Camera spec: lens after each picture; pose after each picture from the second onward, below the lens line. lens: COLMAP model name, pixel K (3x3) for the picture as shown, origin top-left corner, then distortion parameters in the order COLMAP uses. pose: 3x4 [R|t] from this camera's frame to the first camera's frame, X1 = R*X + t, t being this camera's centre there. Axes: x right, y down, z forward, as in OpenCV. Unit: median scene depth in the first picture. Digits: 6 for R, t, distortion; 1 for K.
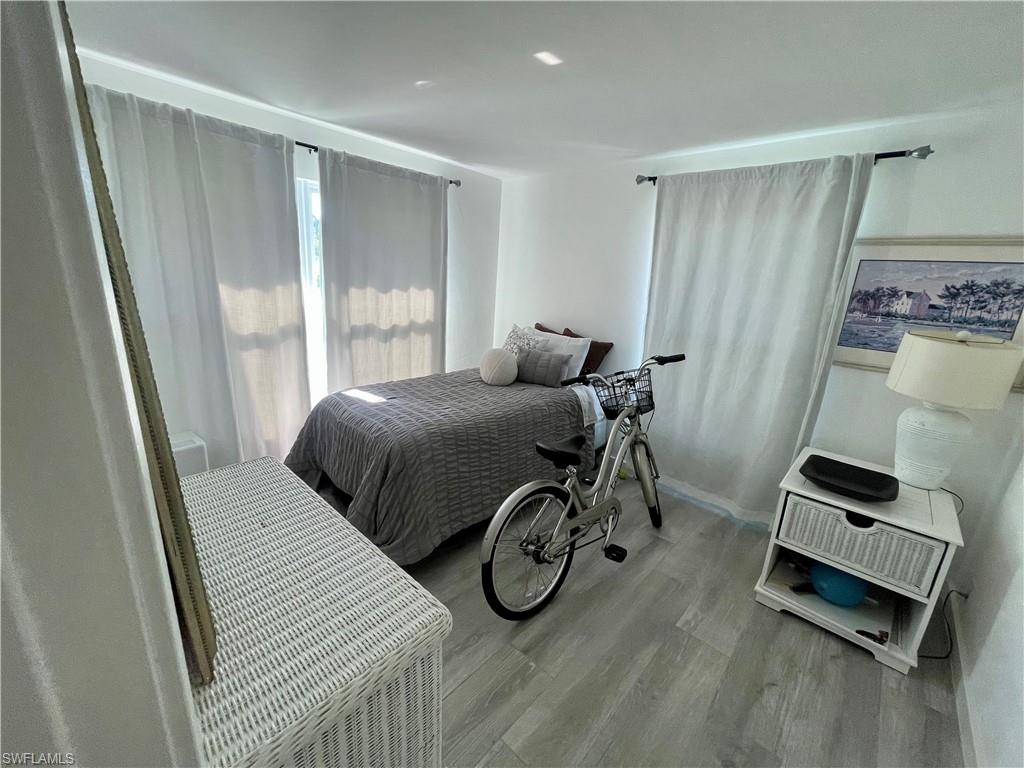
lens RADIAL K [[410.7, 0, 511.1], [0, 410.7, 380.2], [0, 0, 1]] dist [0.004263, -0.000249]
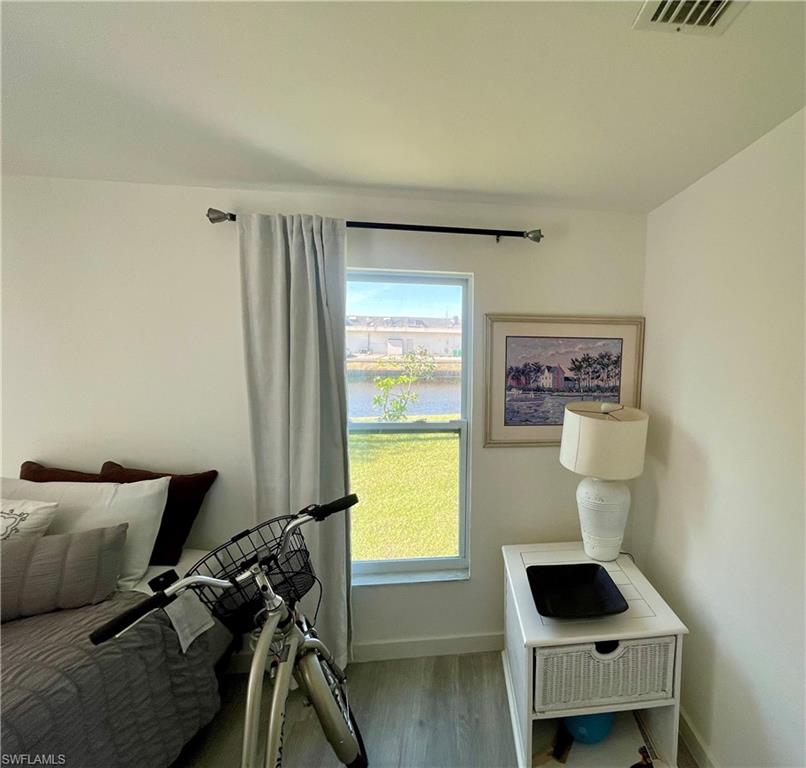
lens RADIAL K [[330.3, 0, 456.5], [0, 330.3, 366.0], [0, 0, 1]] dist [0.000525, -0.000329]
pose [[0.636782, -0.127054, 0.760504, 0.200695], [0.218376, 0.975663, -0.019849, -0.254710], [-0.739474, 0.178715, 0.649030, 0.651421]]
